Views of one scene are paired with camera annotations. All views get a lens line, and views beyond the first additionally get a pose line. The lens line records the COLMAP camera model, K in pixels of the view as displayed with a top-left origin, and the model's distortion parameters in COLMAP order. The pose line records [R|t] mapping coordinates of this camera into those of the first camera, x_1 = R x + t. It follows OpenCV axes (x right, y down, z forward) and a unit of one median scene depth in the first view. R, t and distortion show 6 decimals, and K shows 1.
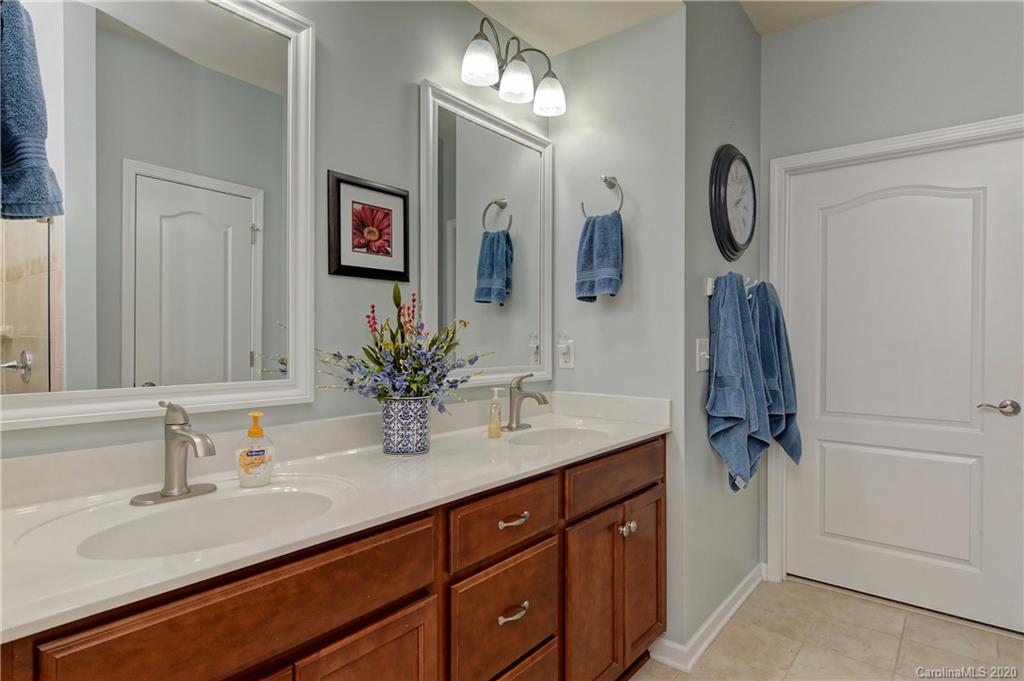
lens RADIAL K [[560.2, 0, 516.4], [0, 560.2, 340.4], [0, 0, 1]] dist [0.000898, -0.000992]
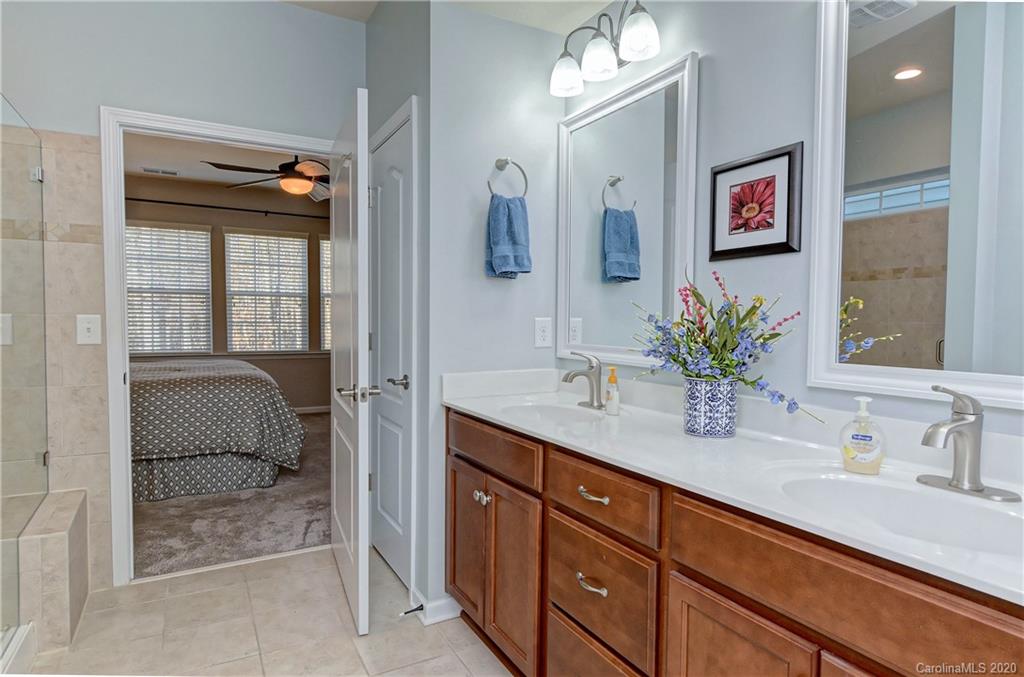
lens RADIAL K [[560.2, 0, 515.2], [0, 560.2, 338.5], [0, 0, 1]] dist [0.000898, -0.000992]
pose [[-0.374156, 0.030700, -0.926858, 0.792374], [-0.005766, 0.999356, 0.035429, -0.002905], [0.927348, 0.018600, -0.373738, 0.990062]]
